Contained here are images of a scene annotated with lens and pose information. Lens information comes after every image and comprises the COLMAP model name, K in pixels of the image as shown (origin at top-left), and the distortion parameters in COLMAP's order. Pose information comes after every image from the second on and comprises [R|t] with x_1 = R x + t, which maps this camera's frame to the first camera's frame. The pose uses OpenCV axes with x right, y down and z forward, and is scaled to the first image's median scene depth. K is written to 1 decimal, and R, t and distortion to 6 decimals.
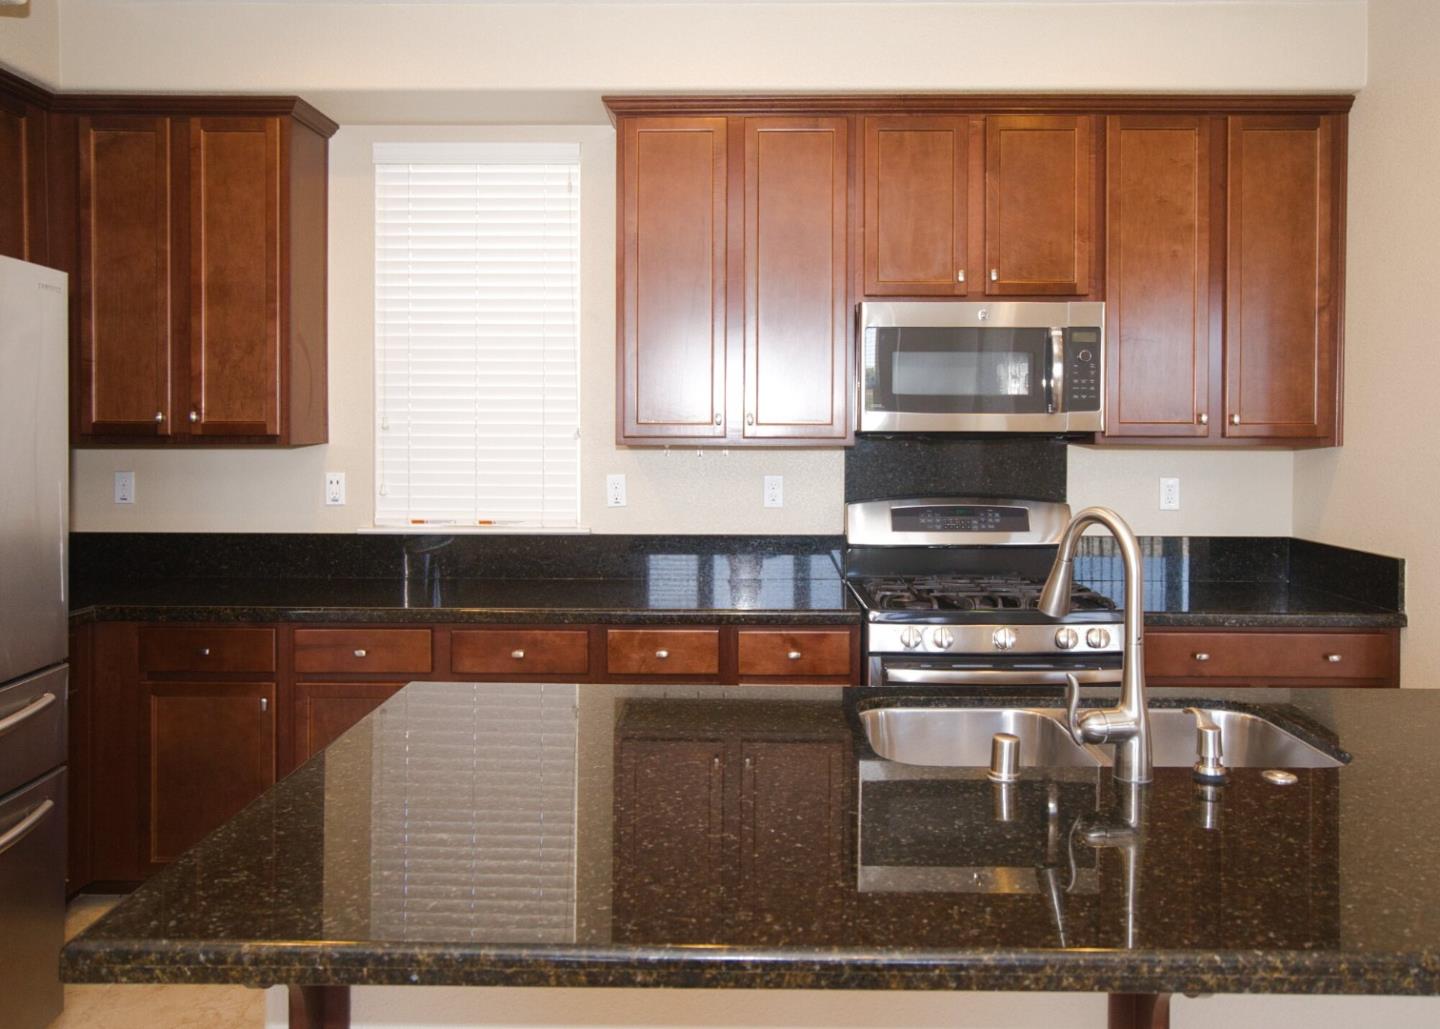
lens RADIAL K [[1069.0, 0, 729.3], [0, 1069.0, 444.1], [0, 0, 1]] dist [-0.007293, 0.000388]
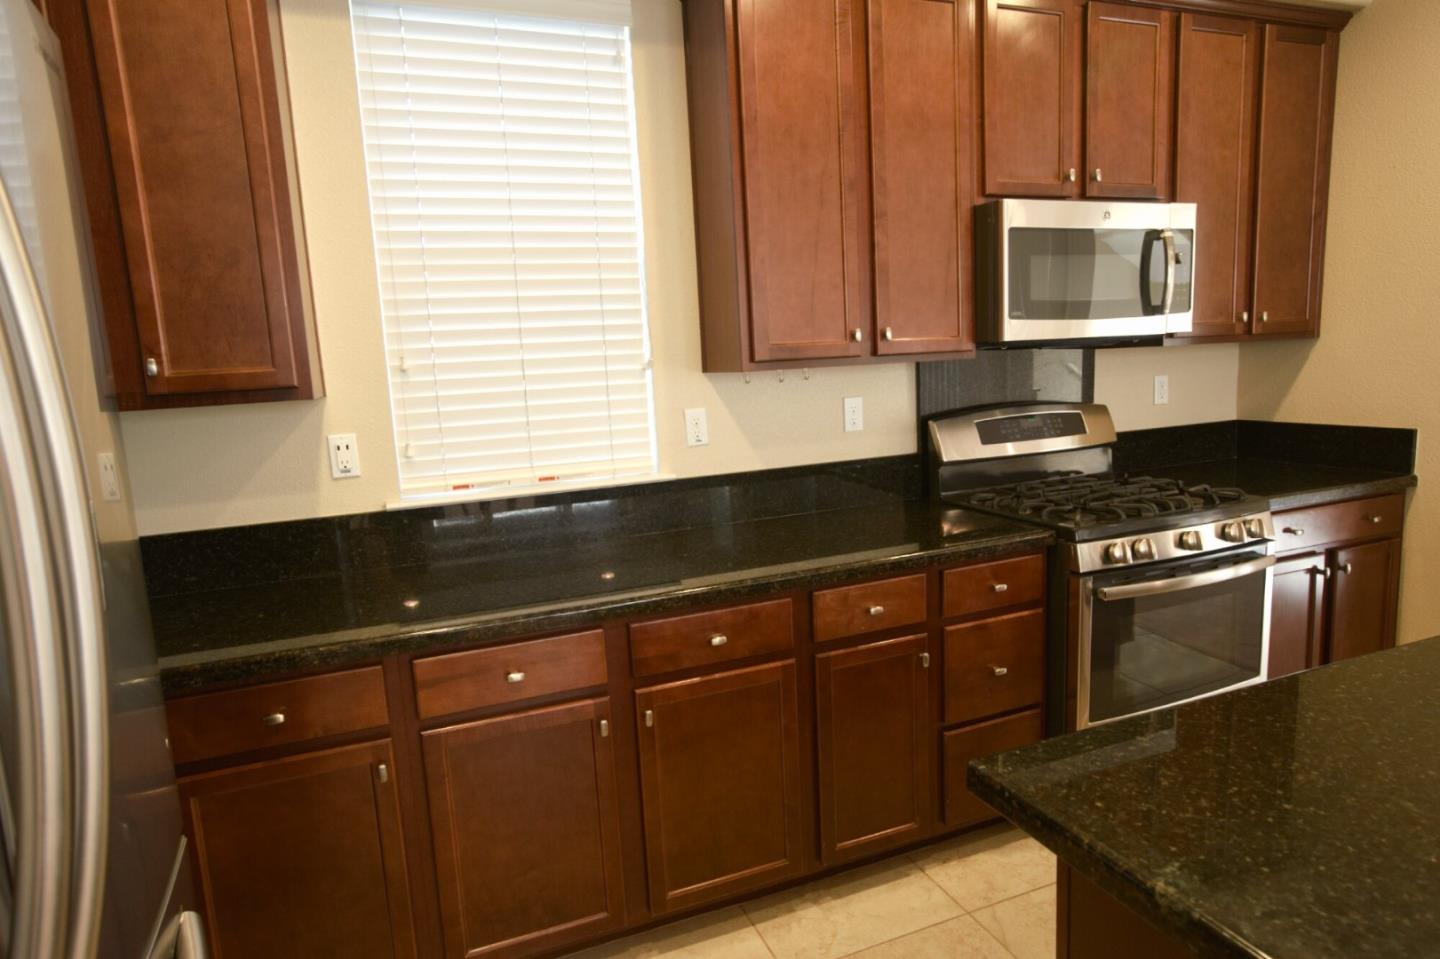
lens RADIAL K [[823.5, 0, 720.0], [0, 823.5, 479.5], [0, 0, 1]] dist [-0.030703, 0.030268]
pose [[0.925877, -0.105225, 0.362876, -0.369854], [0.059777, 0.989135, 0.134306, -0.003936], [-0.373066, -0.102659, 0.922108, 0.404979]]
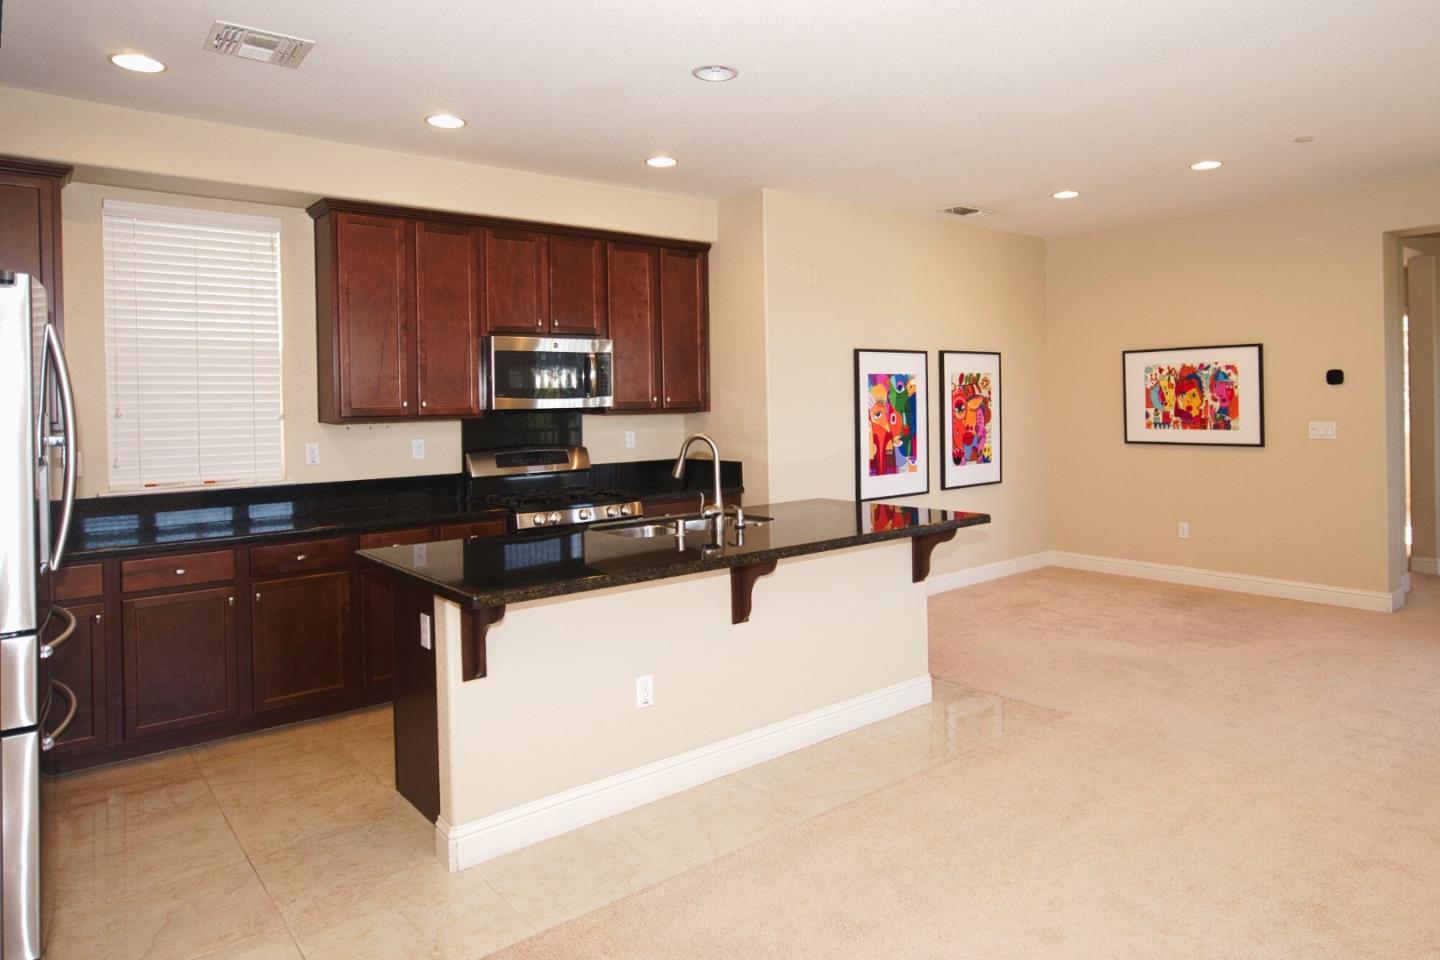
lens RADIAL K [[901.8, 0, 780.5], [0, 901.8, 403.2], [0, 0, 1]] dist [-0.047817, 0.038525]
pose [[0.746789, -0.018468, 0.664805, -0.487401], [0.031126, 0.999490, -0.007199, 0.002456], [-0.664332, 0.026069, 0.746983, -0.399444]]
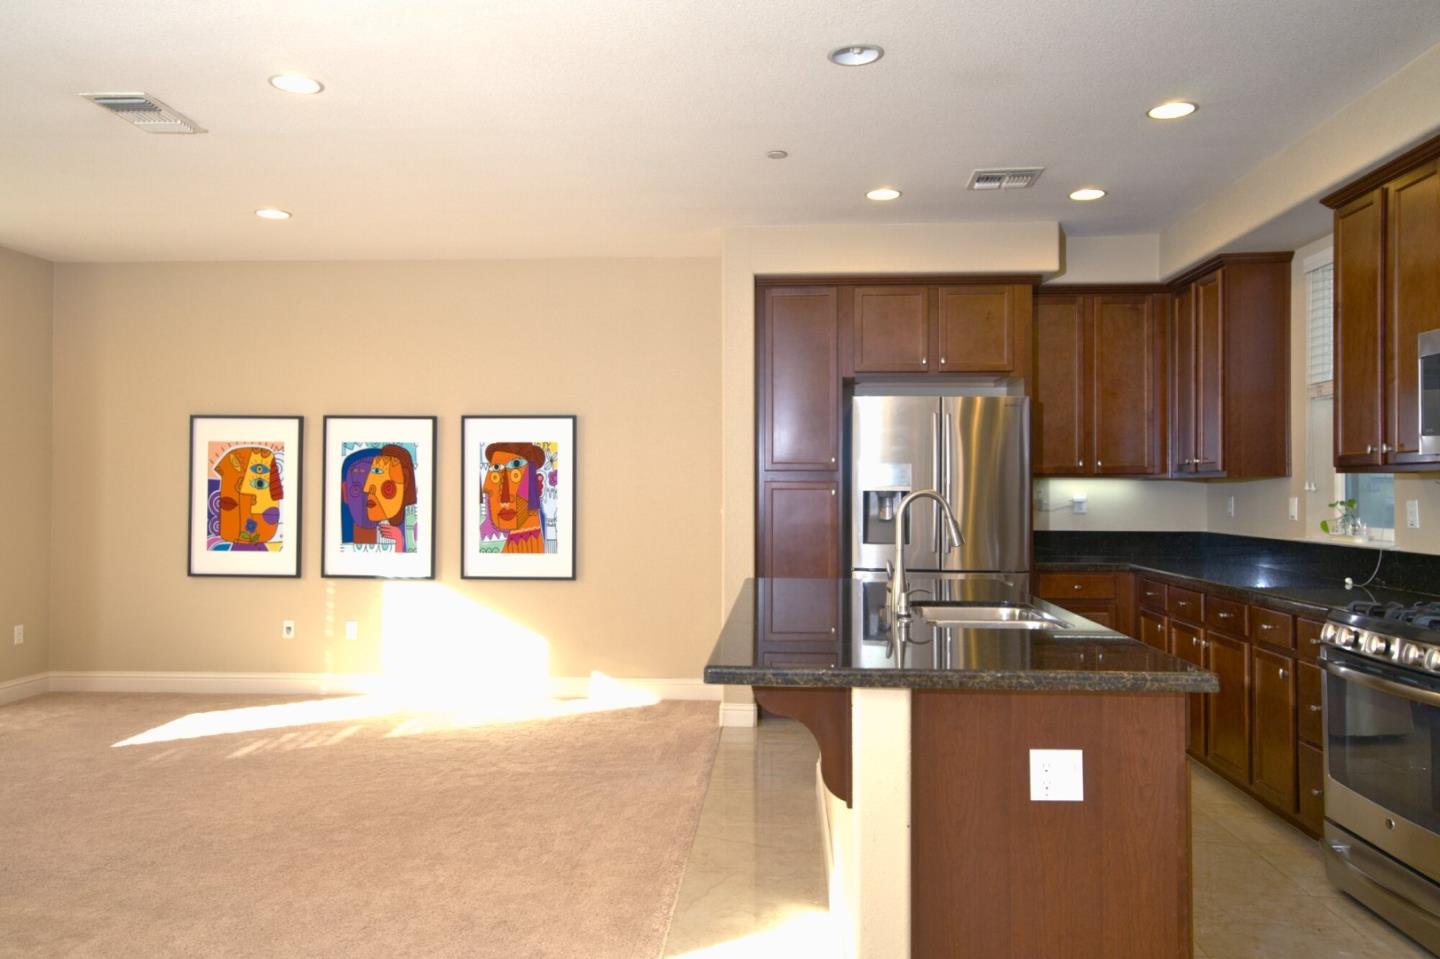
lens RADIAL K [[1070.6, 0, 711.6], [0, 1070.6, 476.5], [0, 0, 1]] dist [-0.006181, 0.060784]
pose [[-0.053940, -0.015127, -0.998430, 1.196070], [-0.016299, 0.999765, -0.014267, 0.034869], [0.998411, 0.015504, -0.054174, 0.344454]]
